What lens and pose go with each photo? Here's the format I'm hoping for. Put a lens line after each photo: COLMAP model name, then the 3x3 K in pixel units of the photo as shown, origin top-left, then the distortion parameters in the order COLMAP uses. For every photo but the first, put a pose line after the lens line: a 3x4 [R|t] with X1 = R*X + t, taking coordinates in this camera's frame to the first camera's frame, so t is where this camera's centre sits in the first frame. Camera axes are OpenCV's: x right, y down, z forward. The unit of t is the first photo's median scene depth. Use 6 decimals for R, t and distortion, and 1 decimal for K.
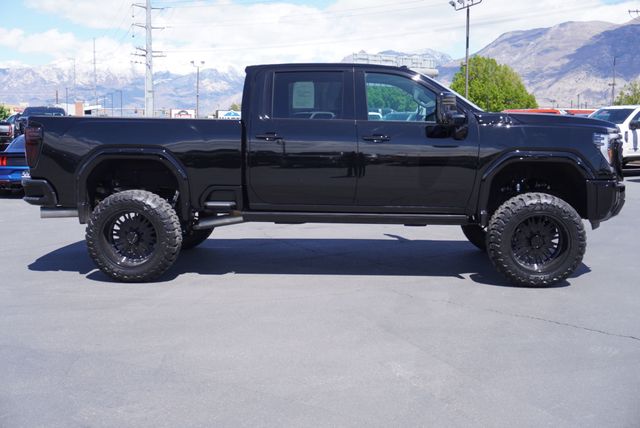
lens RADIAL K [[740.6, 0, 309.8], [0, 740.6, 228.1], [0, 0, 1]] dist [-0.000347, 0.000000]
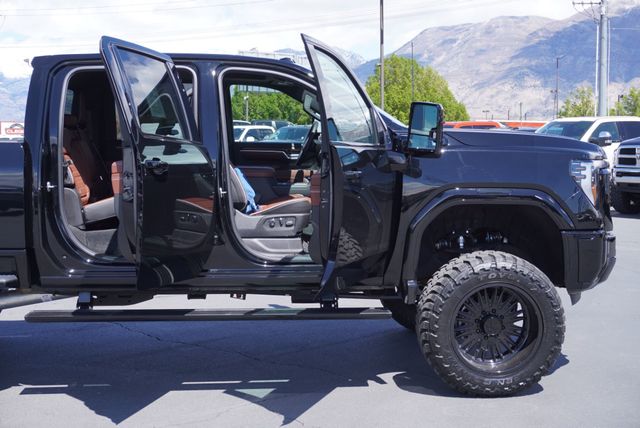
lens RADIAL K [[927.0, 0, 321.1], [0, 927.0, 211.4], [0, 0, 1]] dist [0.023254, 0.000000]
pose [[0.990336, -0.014952, 0.137882, 0.044857], [0.023479, 0.997896, -0.060431, -0.035554], [-0.136688, 0.063084, 0.988603, 0.200915]]
